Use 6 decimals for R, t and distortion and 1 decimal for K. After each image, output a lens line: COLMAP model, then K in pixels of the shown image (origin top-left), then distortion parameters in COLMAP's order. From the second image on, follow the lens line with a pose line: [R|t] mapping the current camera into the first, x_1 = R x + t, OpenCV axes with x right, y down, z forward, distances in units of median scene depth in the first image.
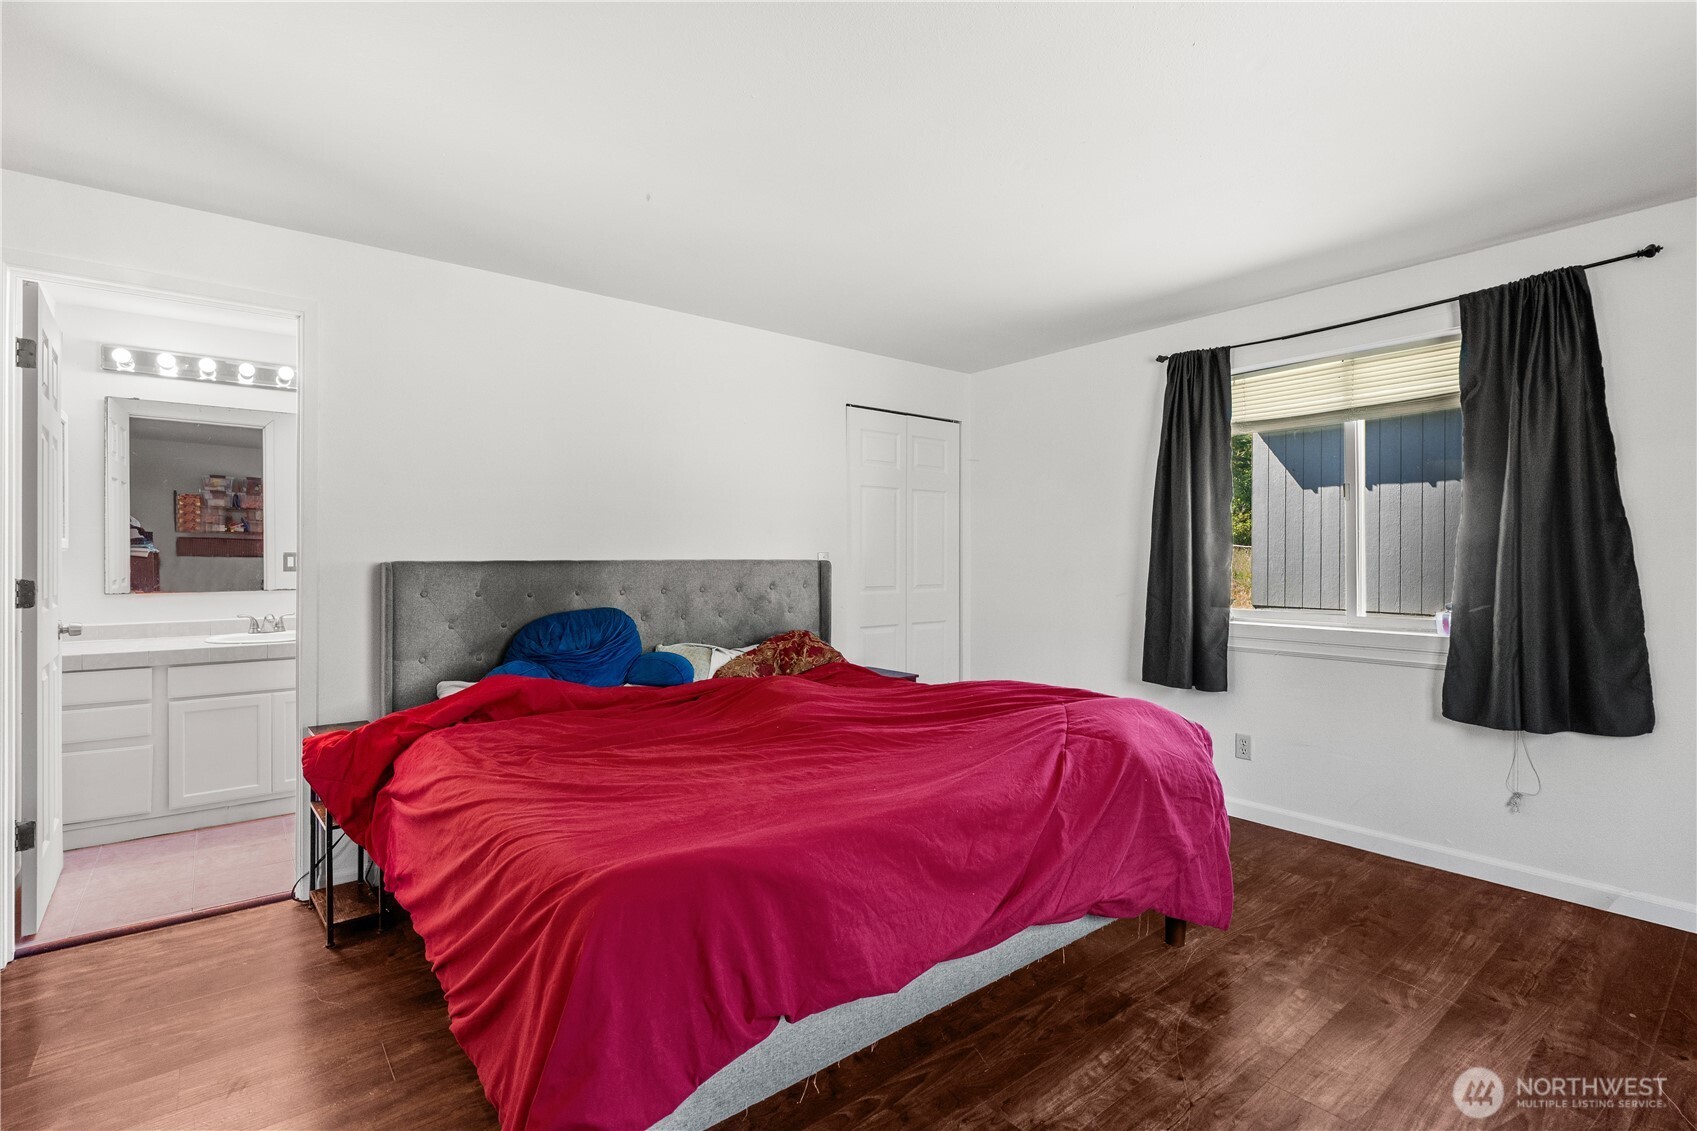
lens RADIAL K [[779.3, 0, 848.6], [0, 779.3, 569.2], [0, 0, 1]] dist [0.002069, 0.001398]
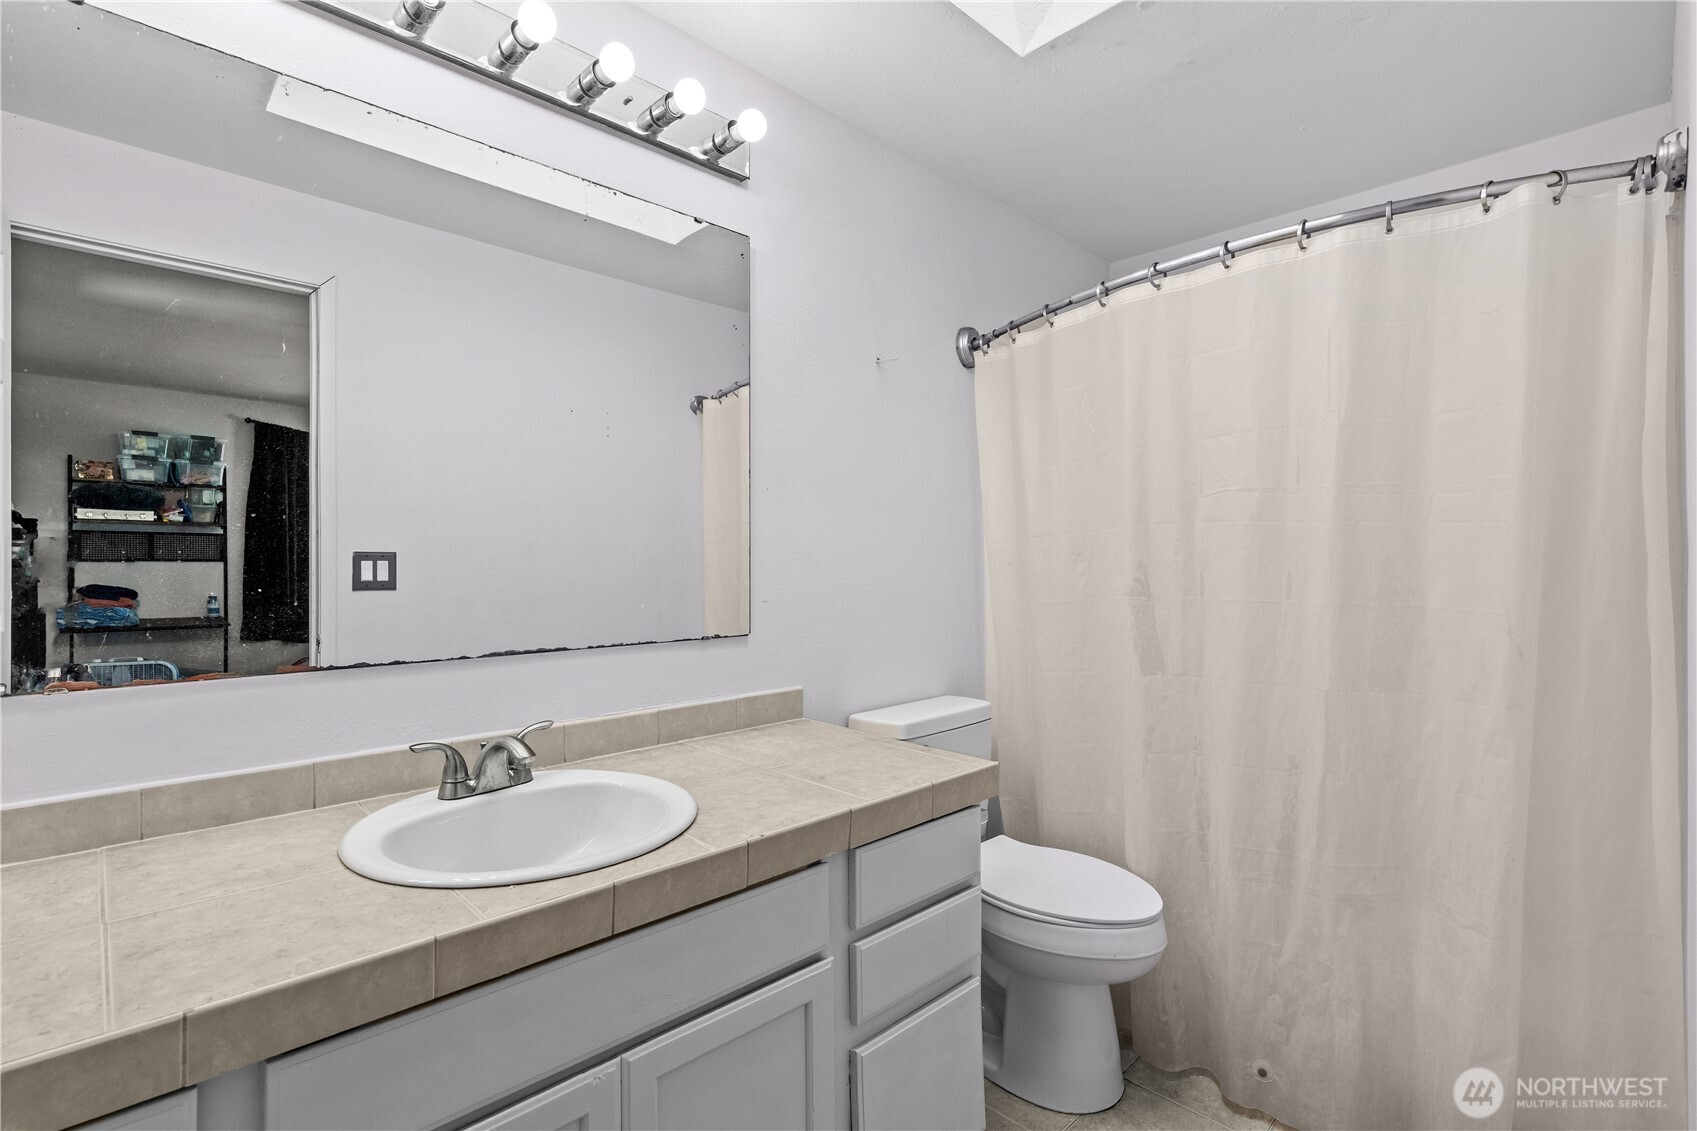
lens RADIAL K [[779.3, 0, 847.1], [0, 779.3, 556.6], [0, 0, 1]] dist [0.002069, 0.001398]
pose [[0.995278, -0.006456, 0.096849, -0.303038], [0.007838, 0.999873, -0.013895, -0.005959], [-0.096747, 0.014589, 0.995202, 0.317225]]
